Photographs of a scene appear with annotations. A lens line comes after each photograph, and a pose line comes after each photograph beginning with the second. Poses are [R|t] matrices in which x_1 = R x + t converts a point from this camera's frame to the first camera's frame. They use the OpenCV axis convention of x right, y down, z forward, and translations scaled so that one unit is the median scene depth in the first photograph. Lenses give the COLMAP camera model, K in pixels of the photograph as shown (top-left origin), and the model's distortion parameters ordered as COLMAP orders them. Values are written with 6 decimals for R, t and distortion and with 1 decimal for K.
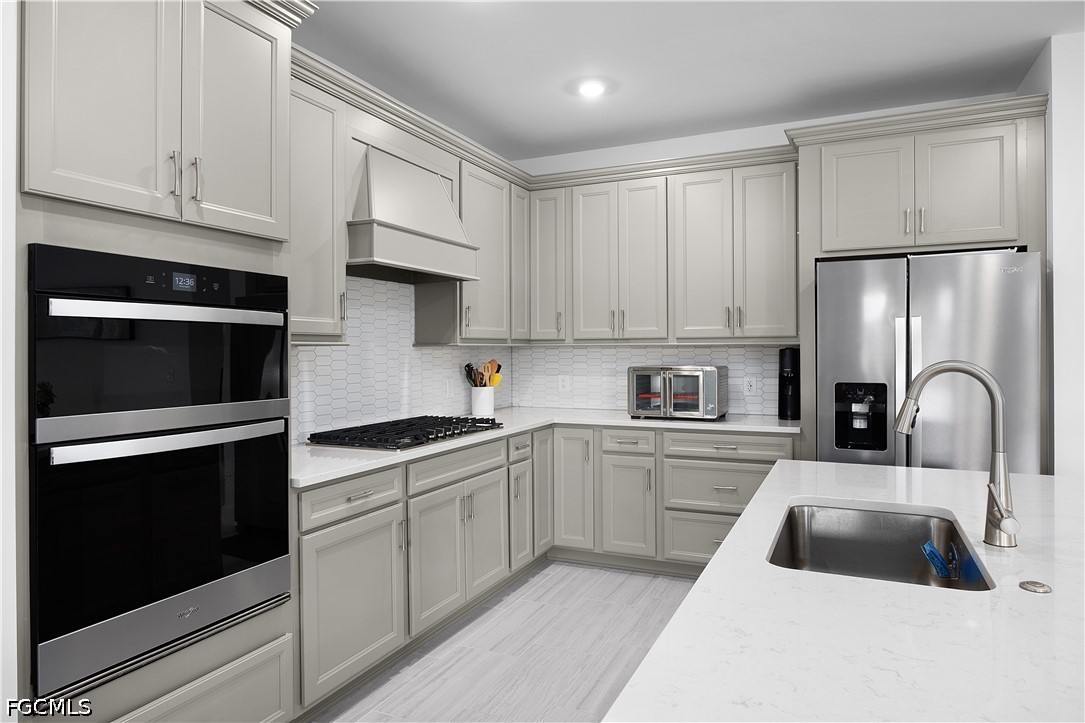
lens RADIAL K [[669.4, 0, 542.5], [0, 669.4, 361.5], [0, 0, 1]] dist [-0.000171, 0.000137]
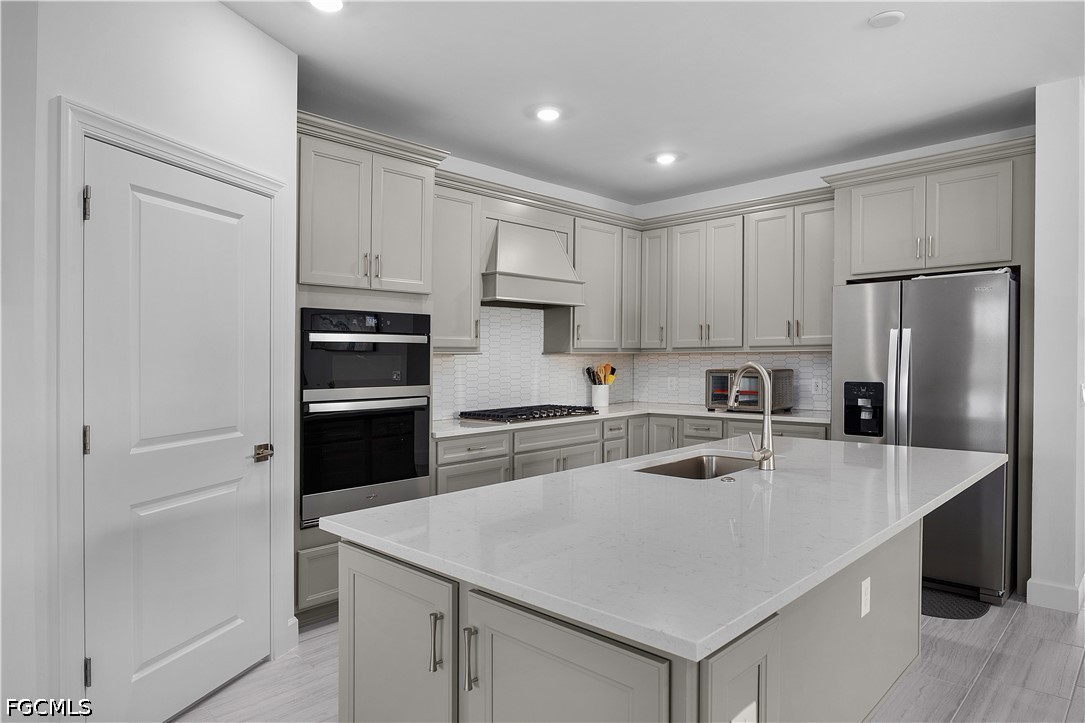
lens RADIAL K [[657.1, 0, 542.5], [0, 657.1, 361.5], [0, 0, 1]] dist [-0.003177, -0.001122]
pose [[0.945064, -0.001308, -0.326882, 0.251880], [-0.001917, 0.999953, -0.009543, 0.005152], [0.326879, 0.009645, 0.945017, -0.283361]]
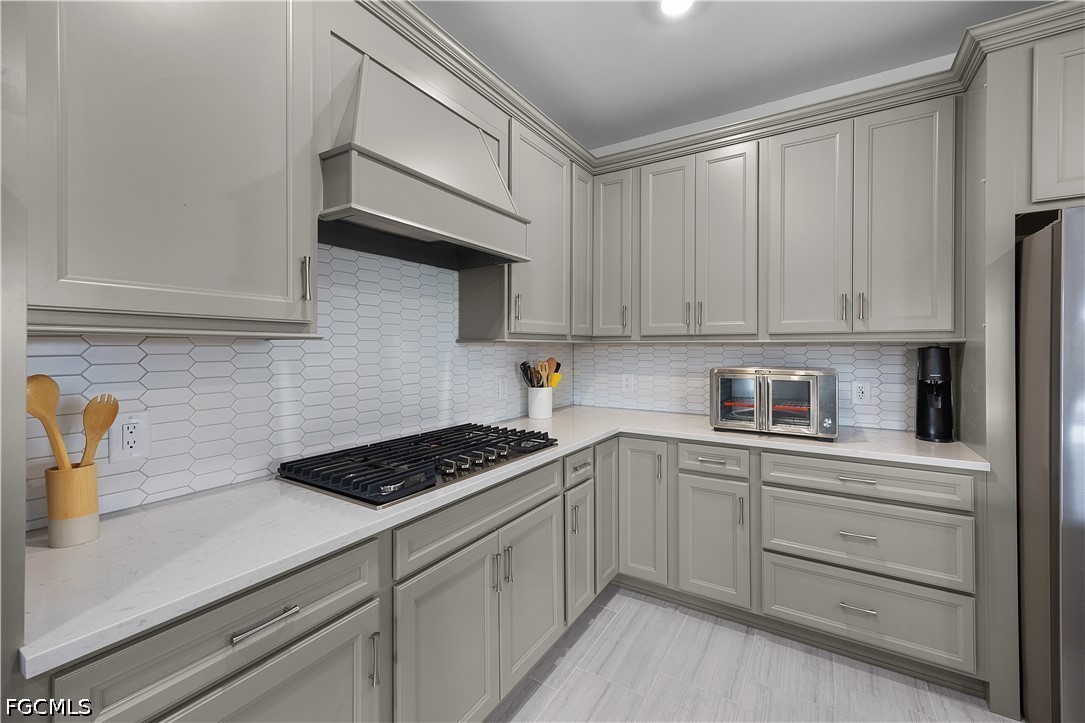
lens RADIAL K [[451.7, 0, 542.5], [0, 451.7, 361.5], [0, 0, 1]] dist [0.011108, -0.000018]
pose [[0.992080, 0.009280, -0.125265, -0.009725], [-0.007509, 0.999865, 0.014602, -0.007203], [0.125384, -0.013546, 0.992016, 0.434589]]
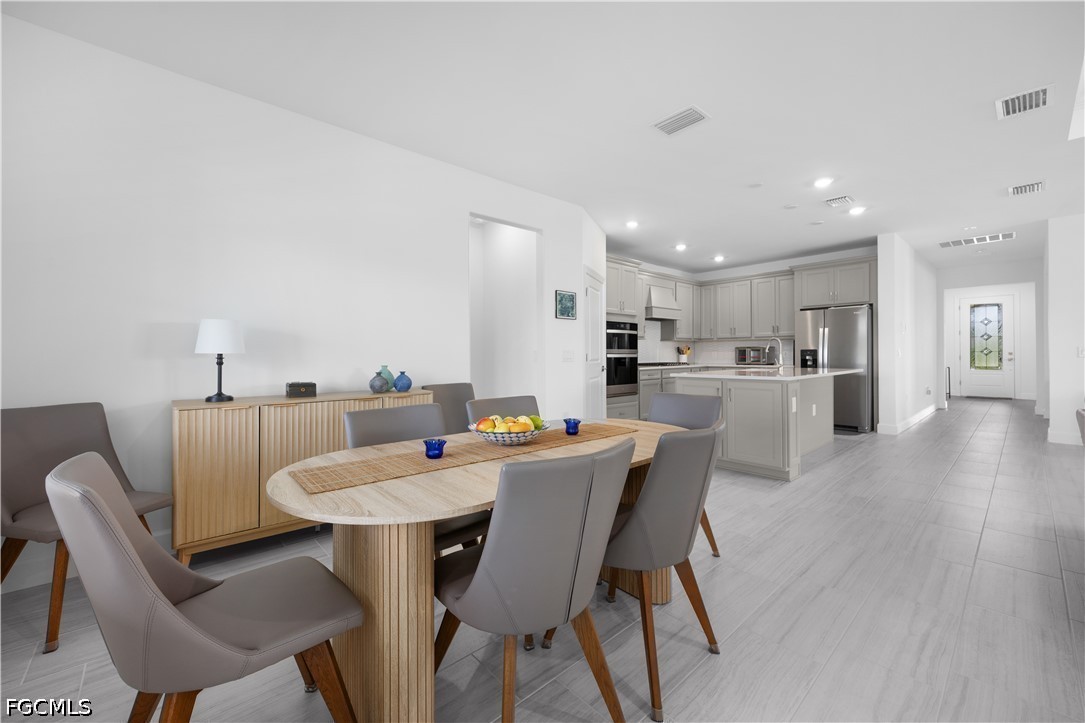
lens RADIAL K [[420.7, 0, 541.7], [0, 420.7, 346.7], [0, 0, 1]] dist [0.000025, -0.000060]
pose [[0.912696, -0.006615, -0.408586, 0.112084], [-0.006538, 0.999505, -0.030786, 0.071400], [0.408587, 0.030770, 0.912200, -1.070815]]
